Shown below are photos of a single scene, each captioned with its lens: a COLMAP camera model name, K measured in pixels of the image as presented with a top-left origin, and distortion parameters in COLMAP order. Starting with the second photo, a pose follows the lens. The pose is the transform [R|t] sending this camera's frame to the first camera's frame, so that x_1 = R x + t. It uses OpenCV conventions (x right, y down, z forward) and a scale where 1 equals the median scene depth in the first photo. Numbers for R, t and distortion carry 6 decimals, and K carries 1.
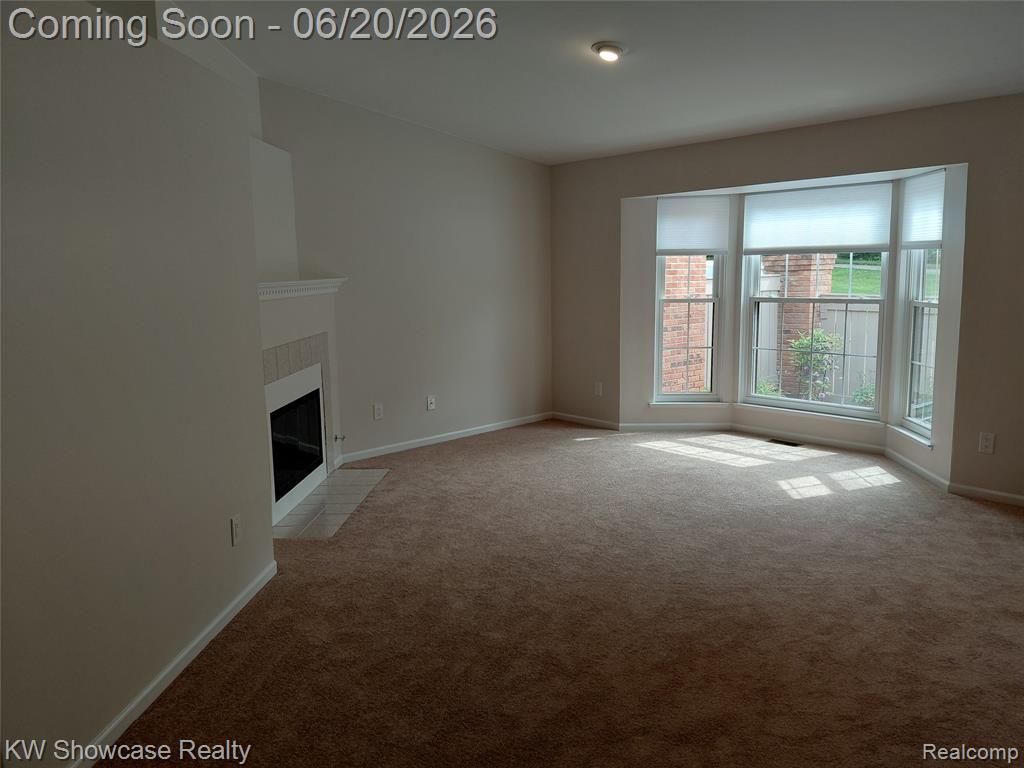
lens RADIAL K [[767.5, 0, 512.0], [0, 767.5, 384.0], [0, 0, 1]] dist [0.081306, -0.002009]
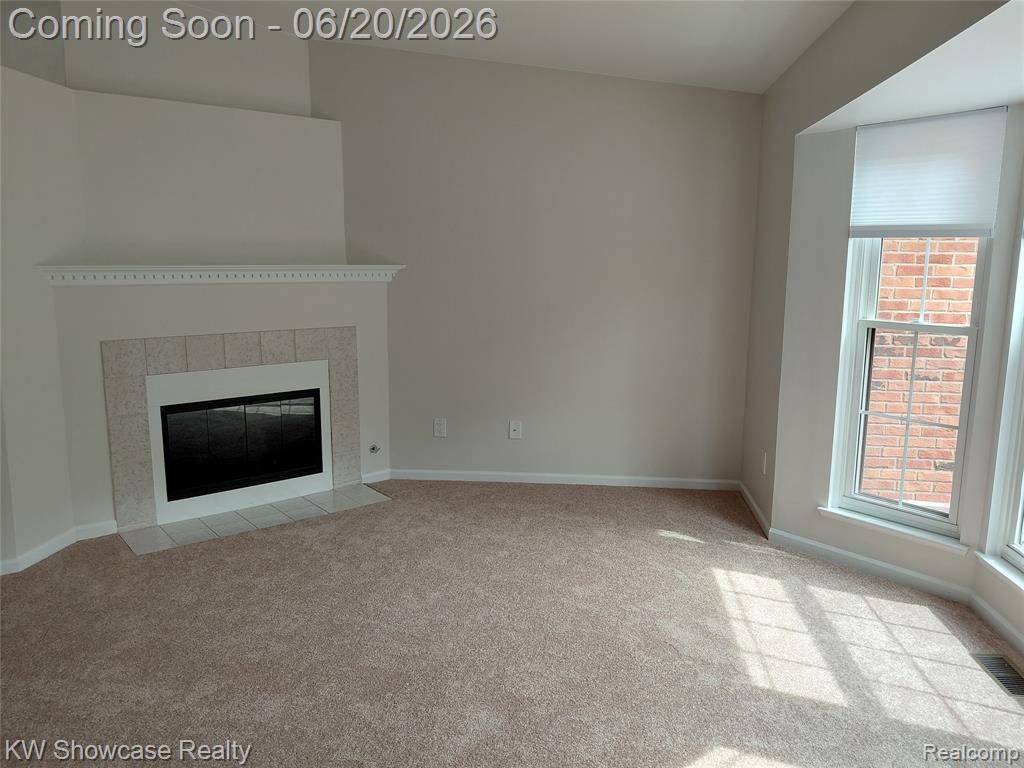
lens RADIAL K [[767.5, 0, 512.0], [0, 767.5, 384.0], [0, 0, 1]] dist [0.081306, -0.002009]
pose [[0.654627, 0.140916, -0.742702, 0.460732], [-0.128497, 0.988917, 0.074373, -0.078281], [0.744951, 0.046748, 0.665480, 0.480969]]
